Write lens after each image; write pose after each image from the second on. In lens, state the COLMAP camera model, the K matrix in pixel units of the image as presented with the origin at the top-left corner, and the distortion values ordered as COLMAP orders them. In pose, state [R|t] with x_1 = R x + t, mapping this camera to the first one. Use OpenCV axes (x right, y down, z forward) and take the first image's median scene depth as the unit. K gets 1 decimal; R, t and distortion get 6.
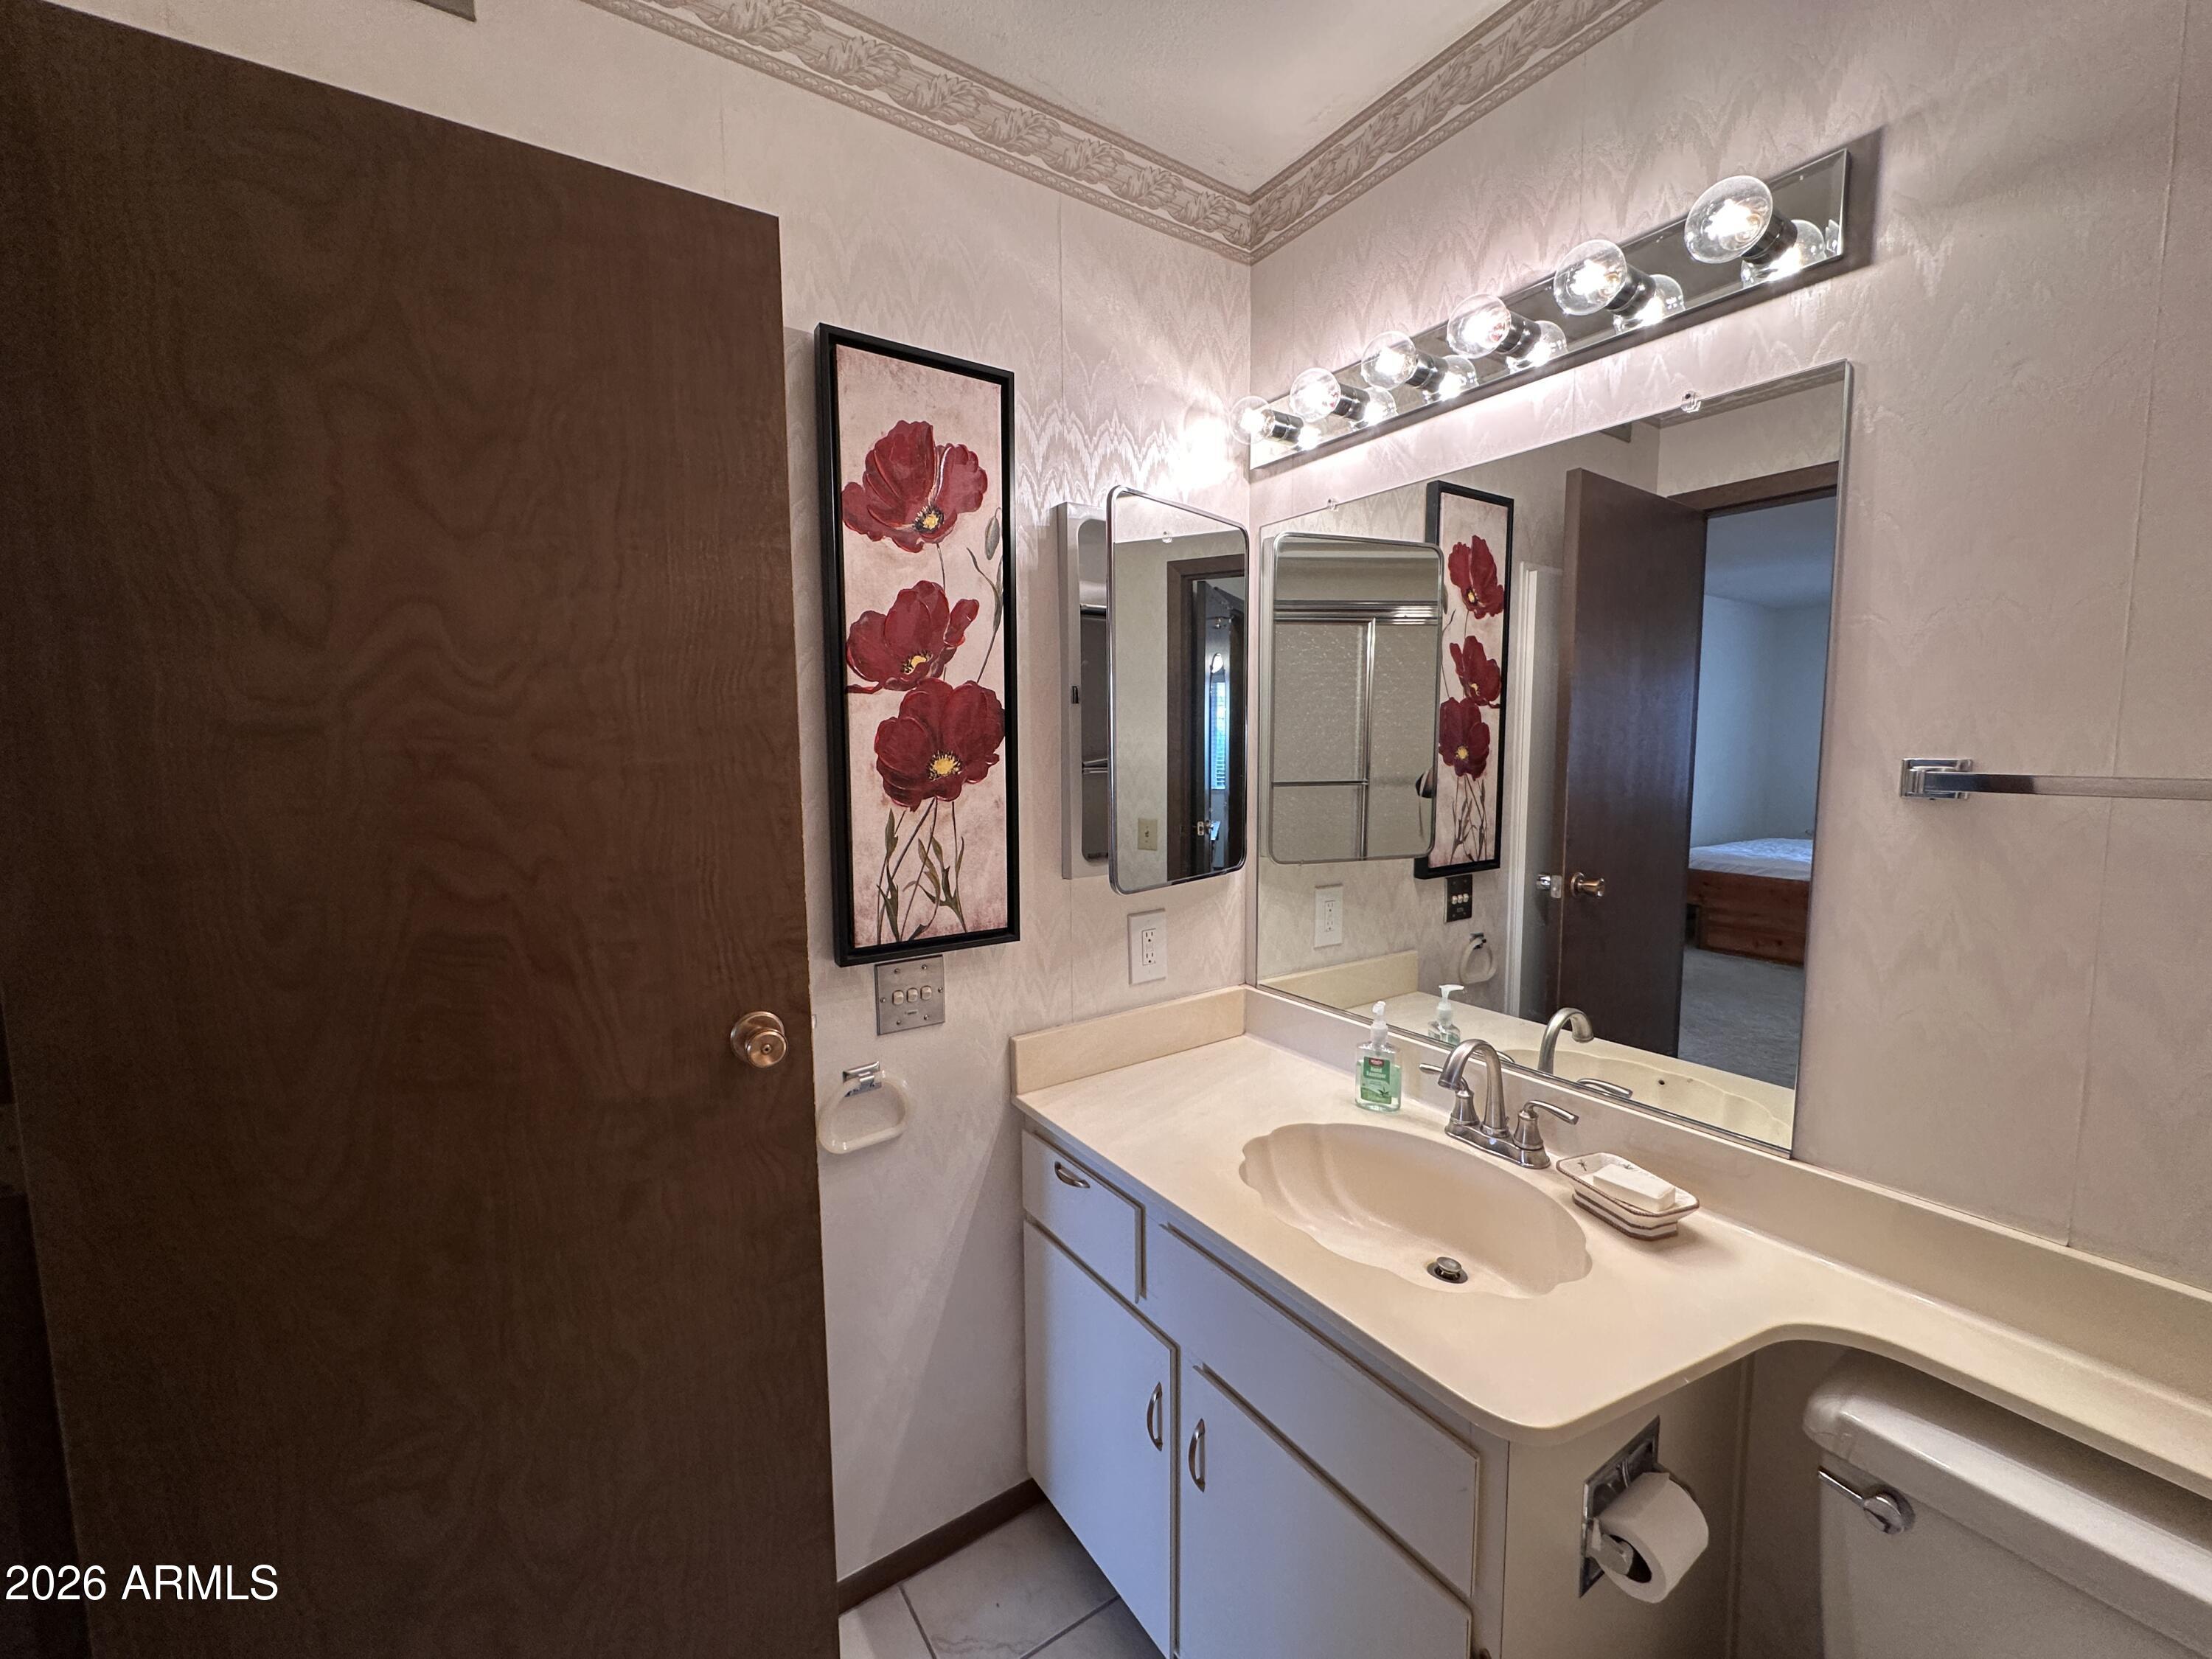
lens RADIAL K [[883.2, 0, 1105.4], [0, 883.2, 825.6], [0, 0, 1]] dist [-0.005956, 0.001750]
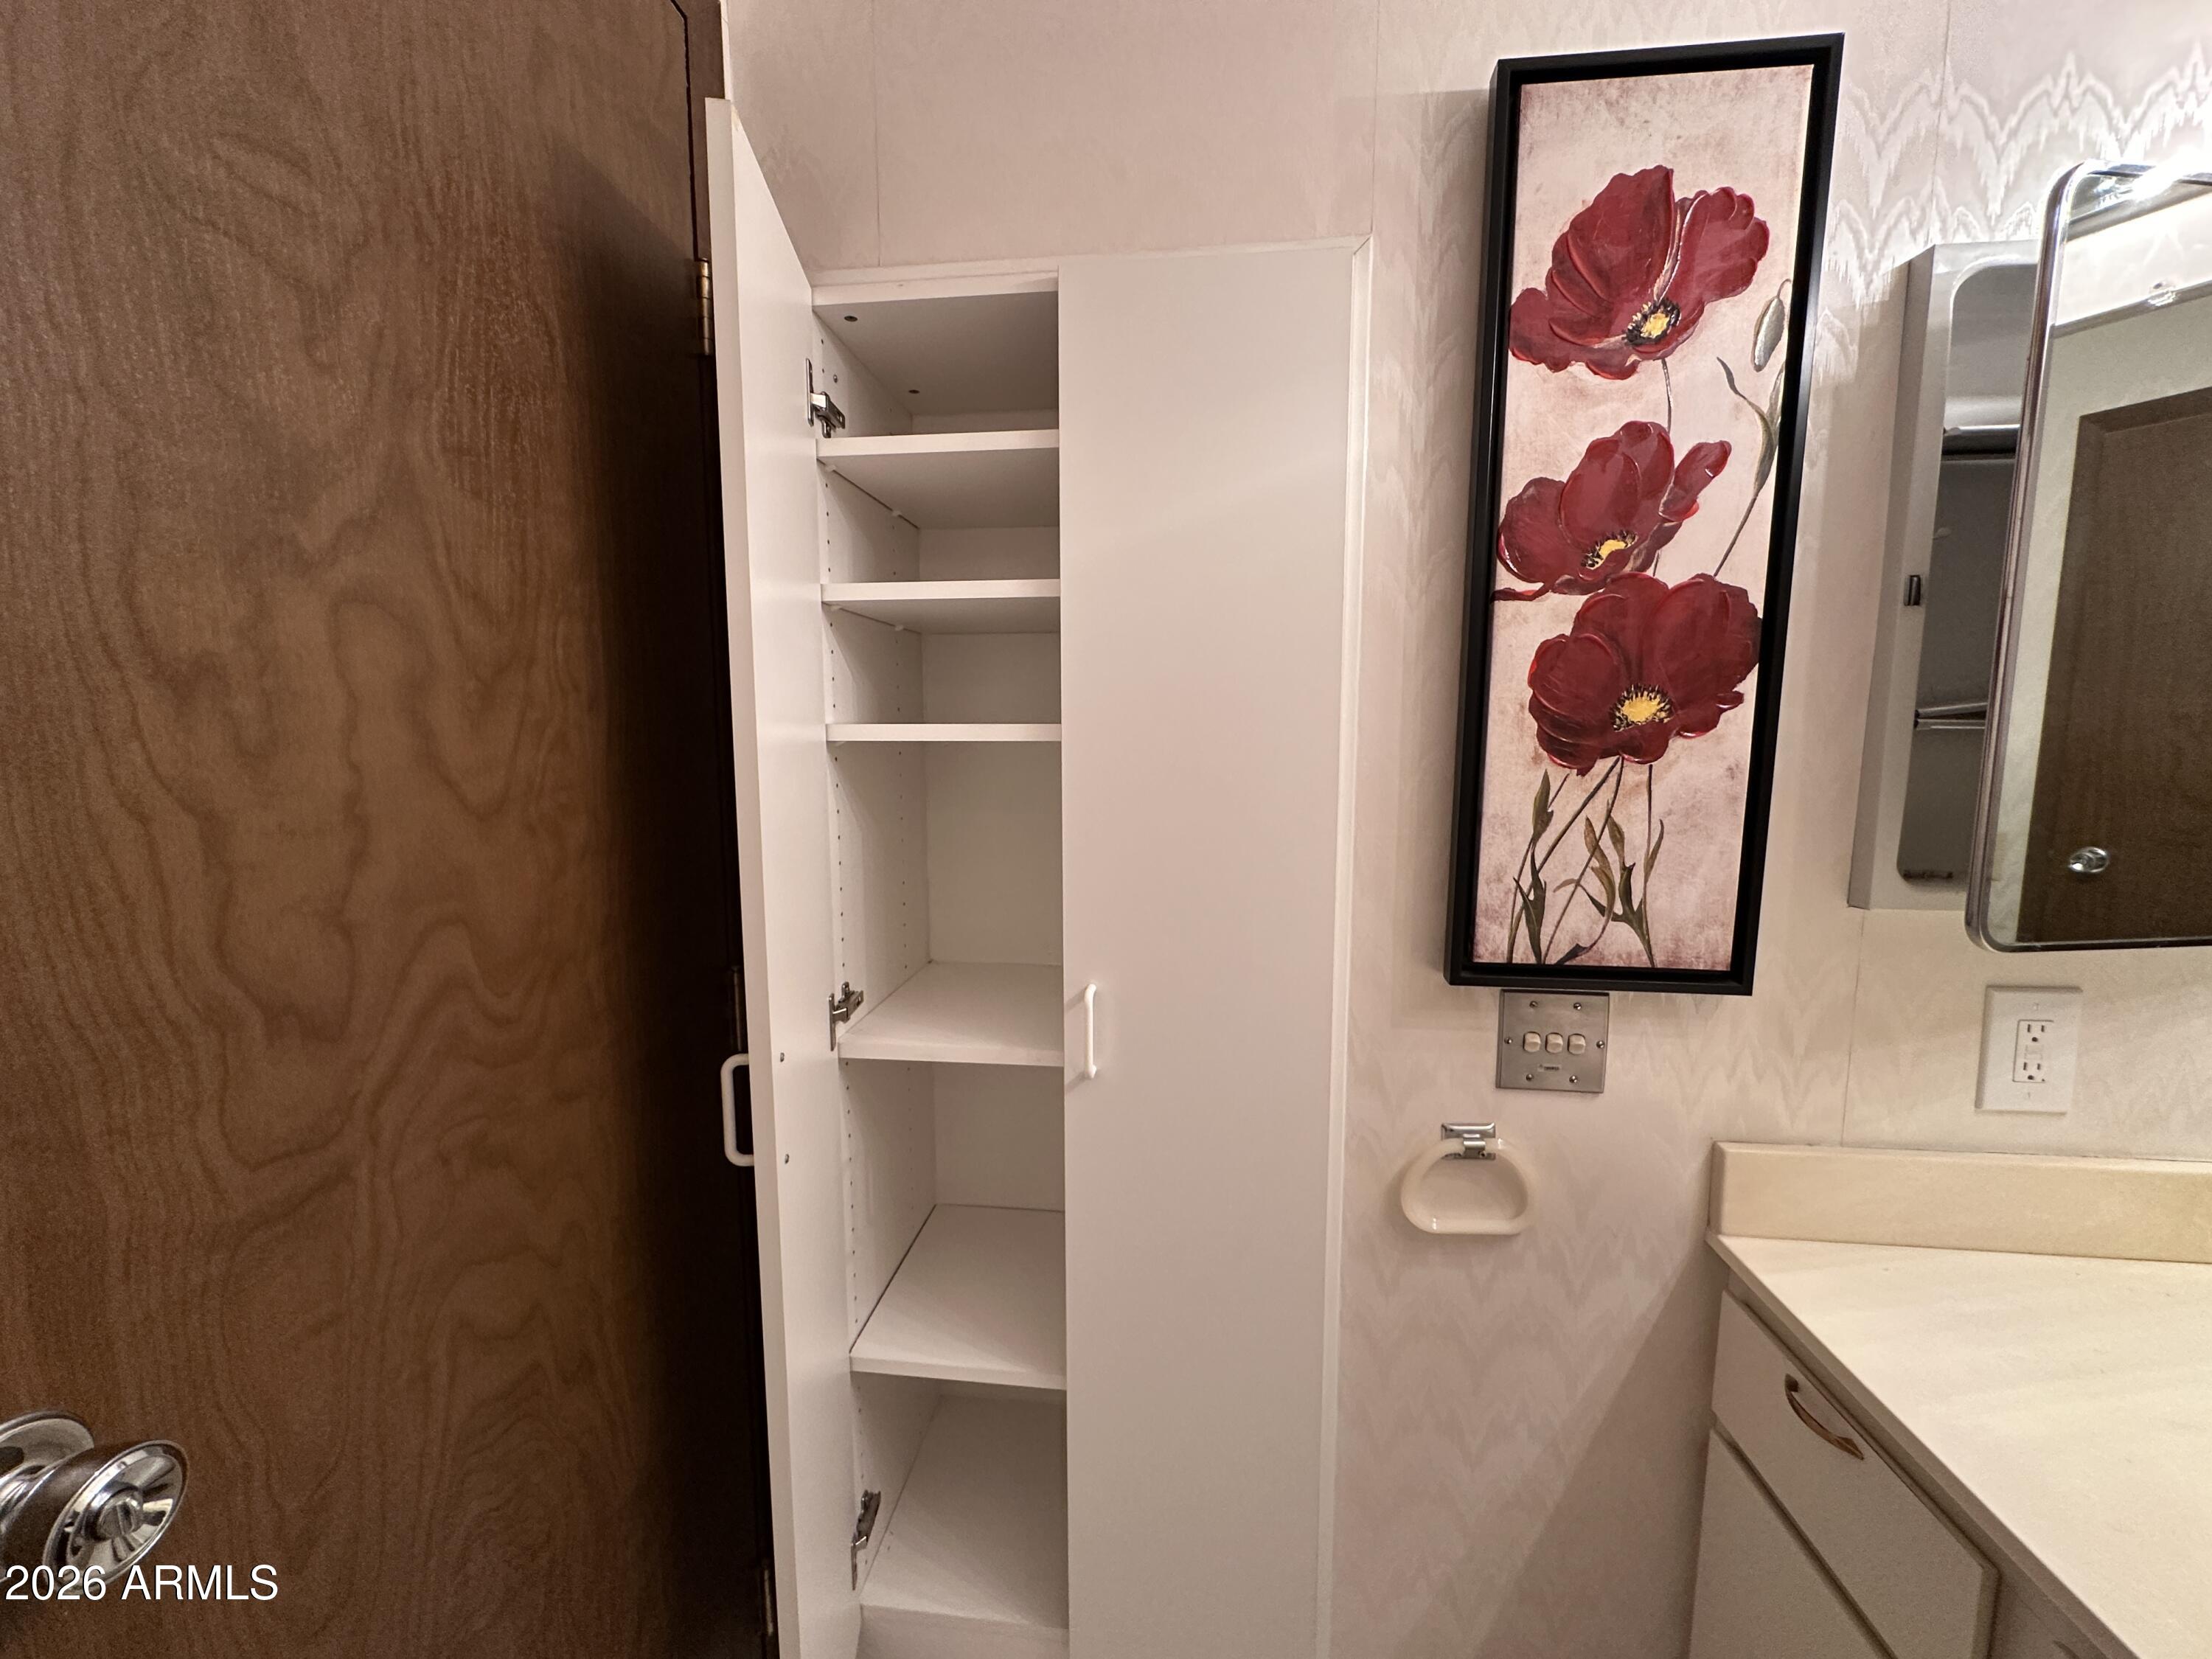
lens RADIAL K [[883.2, 0, 1107.7], [0, 883.2, 830.8], [0, 0, 1]] dist [-0.005956, 0.001750]
pose [[0.754058, 0.085214, -0.651257, -0.047260], [-0.072451, 0.996289, 0.046473, 0.019837], [0.652800, 0.012141, 0.757433, 0.246383]]
